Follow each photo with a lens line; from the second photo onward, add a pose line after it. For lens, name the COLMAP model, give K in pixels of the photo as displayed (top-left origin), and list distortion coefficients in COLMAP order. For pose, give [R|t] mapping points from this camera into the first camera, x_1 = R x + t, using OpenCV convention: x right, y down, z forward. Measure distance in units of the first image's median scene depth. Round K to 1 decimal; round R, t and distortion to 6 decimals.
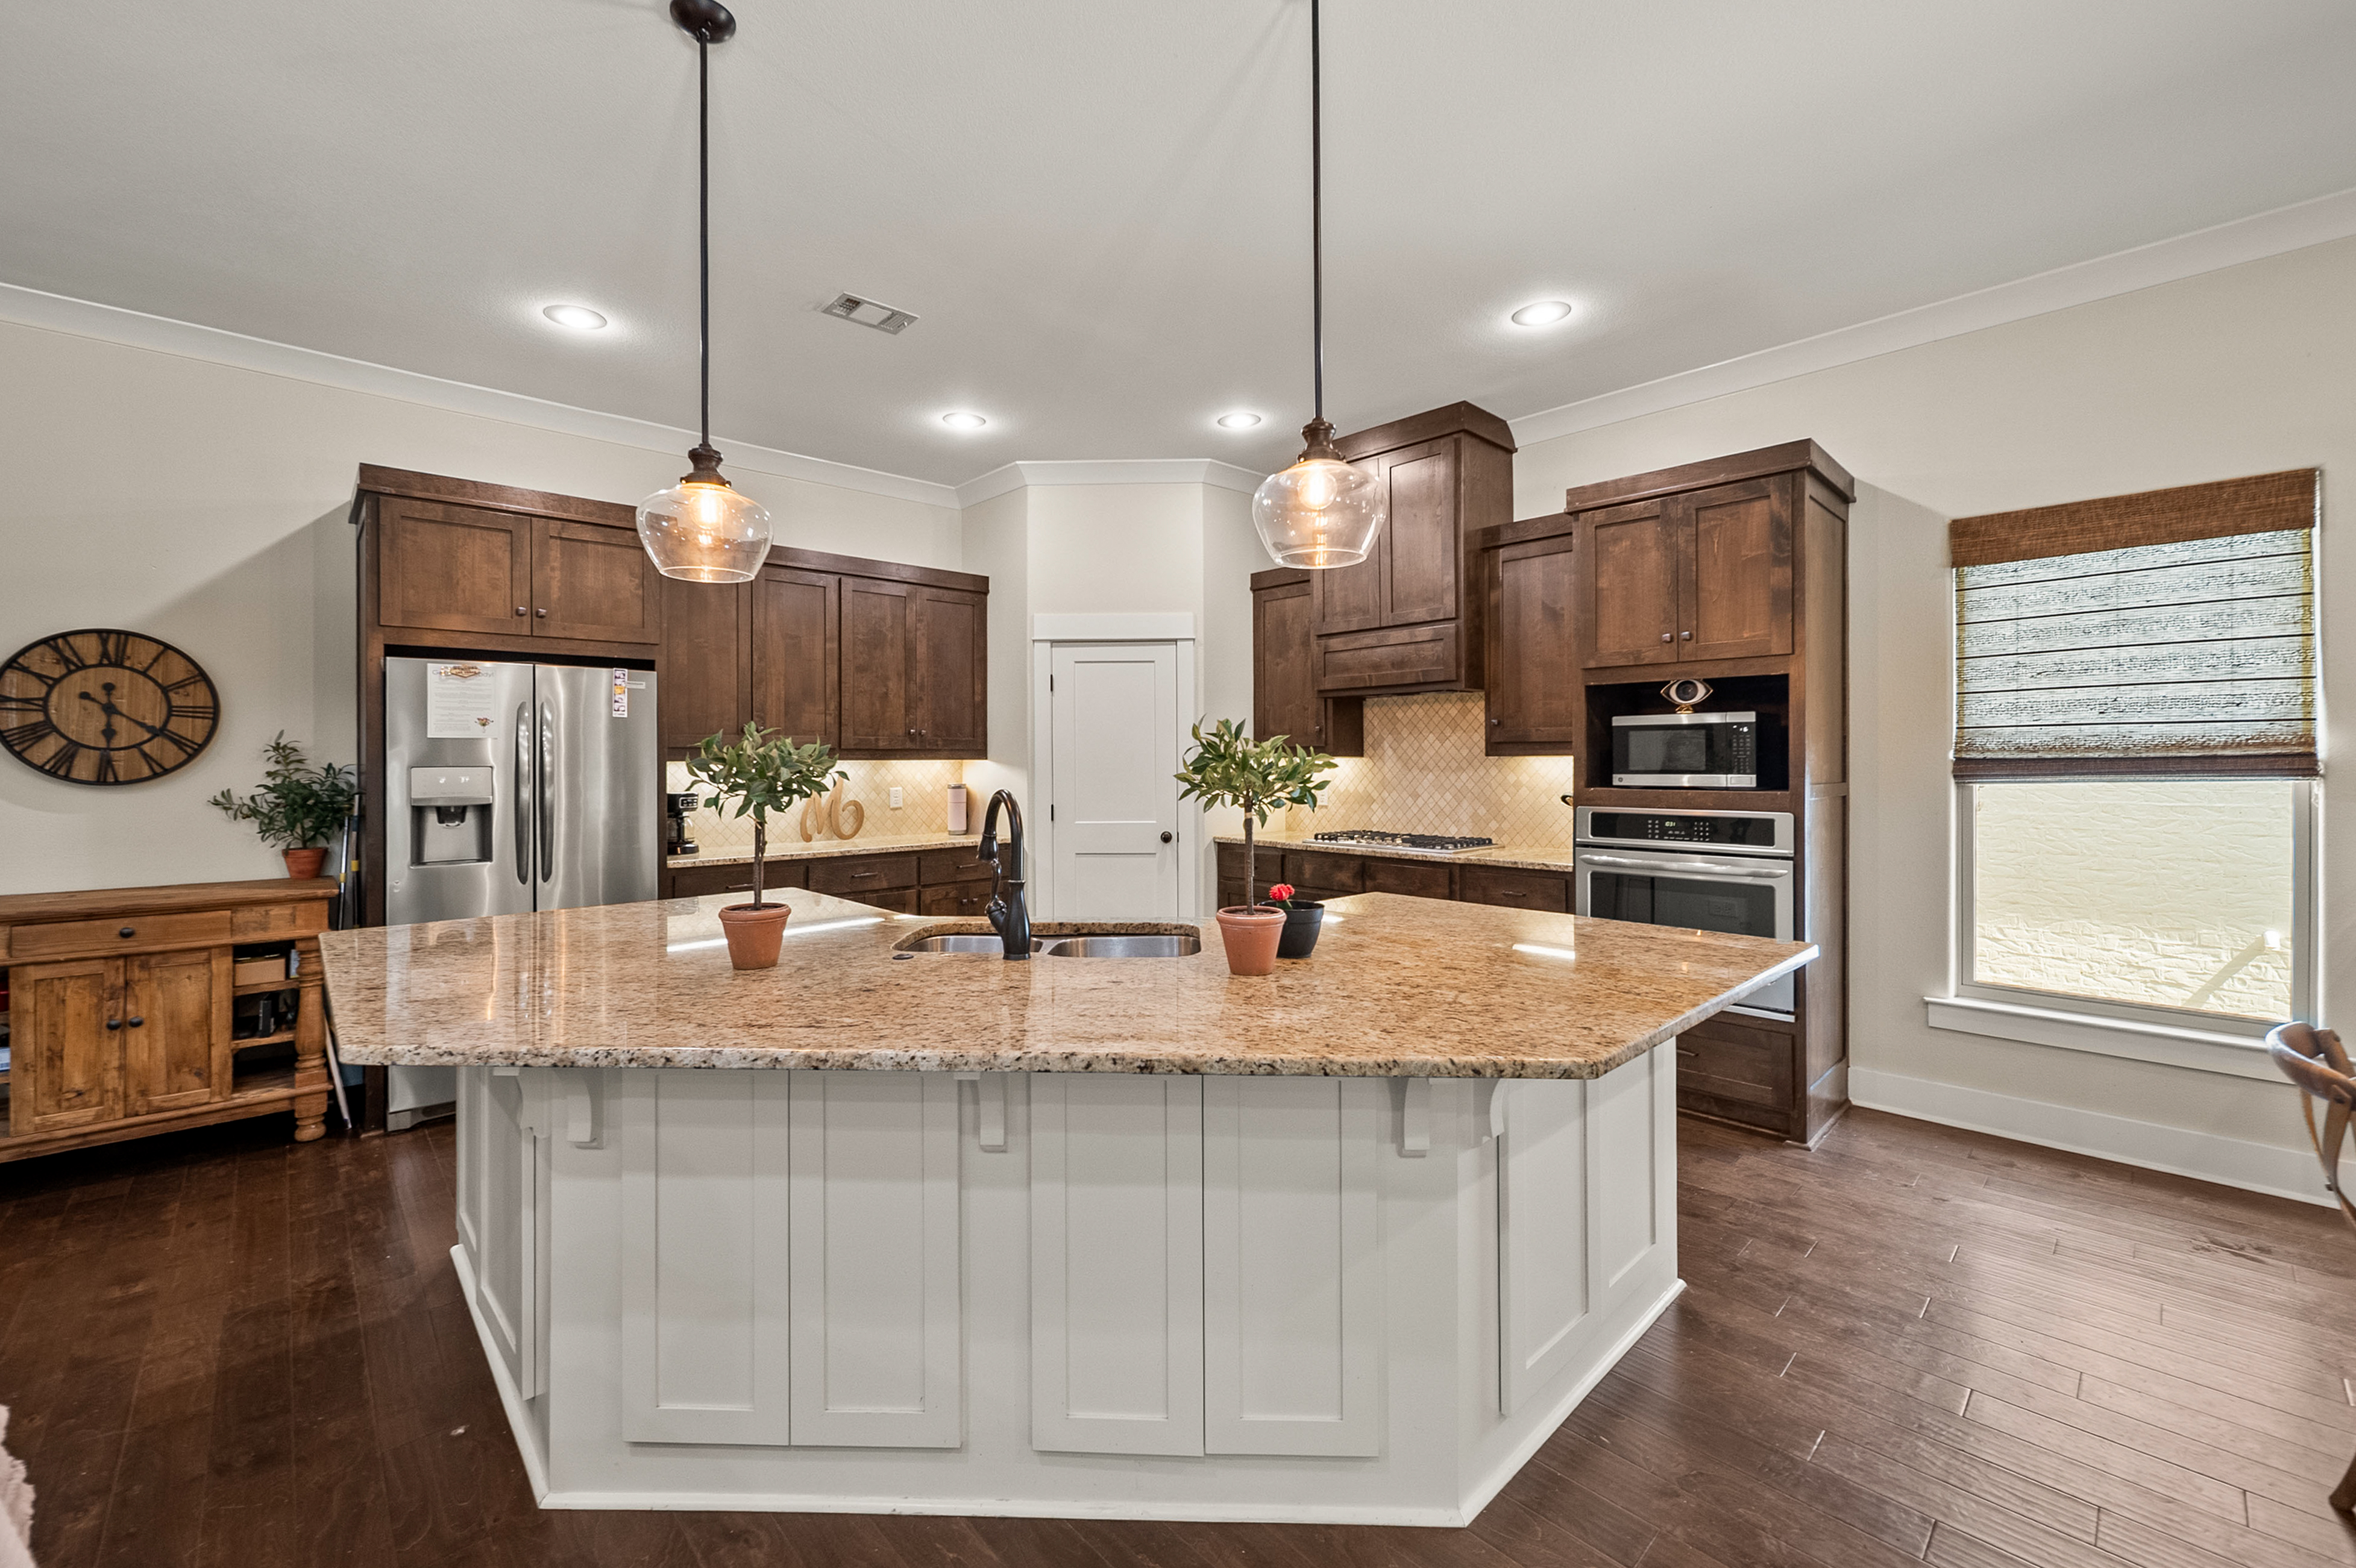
lens RADIAL K [[942.8, 0, 1168.7], [0, 942.8, 757.4], [0, 0, 1]] dist [-0.001768, -0.000702]
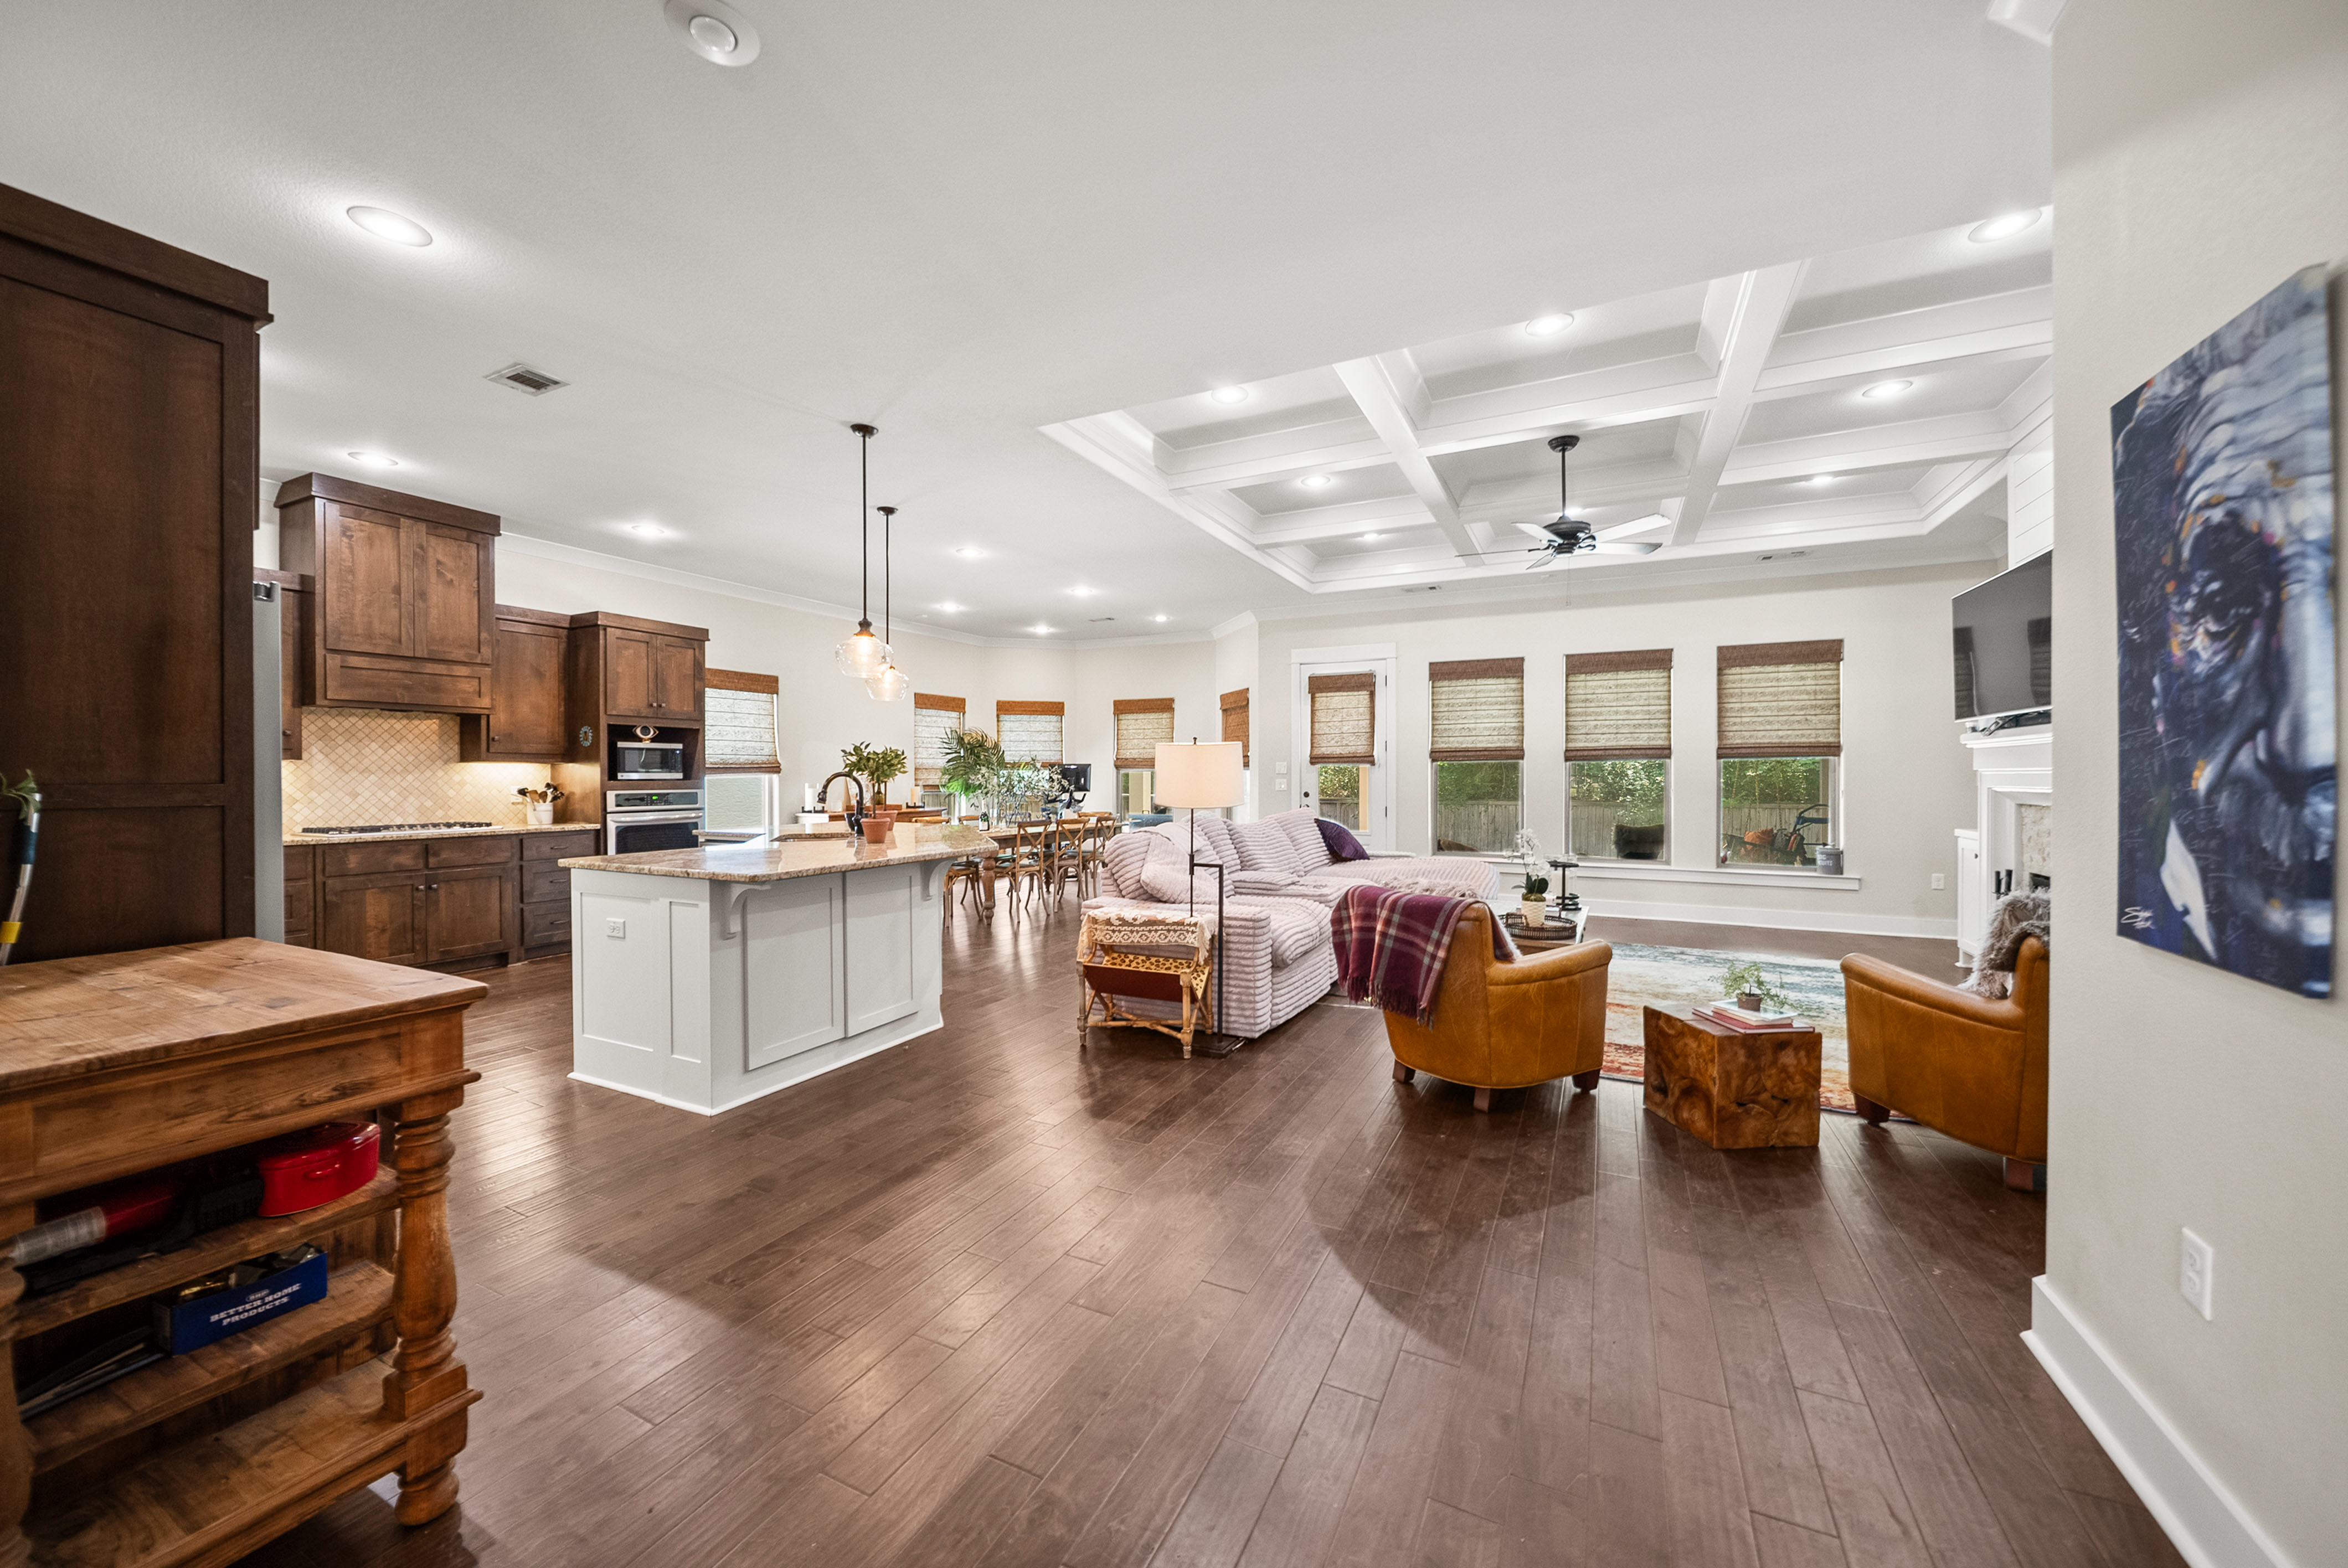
lens RADIAL K [[859.7, 0, 1178.5], [0, 859.7, 779.9], [0, 0, 1]] dist [-0.000217, -0.000243]
pose [[-0.346047, 0.000667, 0.938217, -1.550574], [0.001562, 0.999999, -0.000135, 0.034310], [-0.938216, 0.001419, -0.346047, 0.576260]]
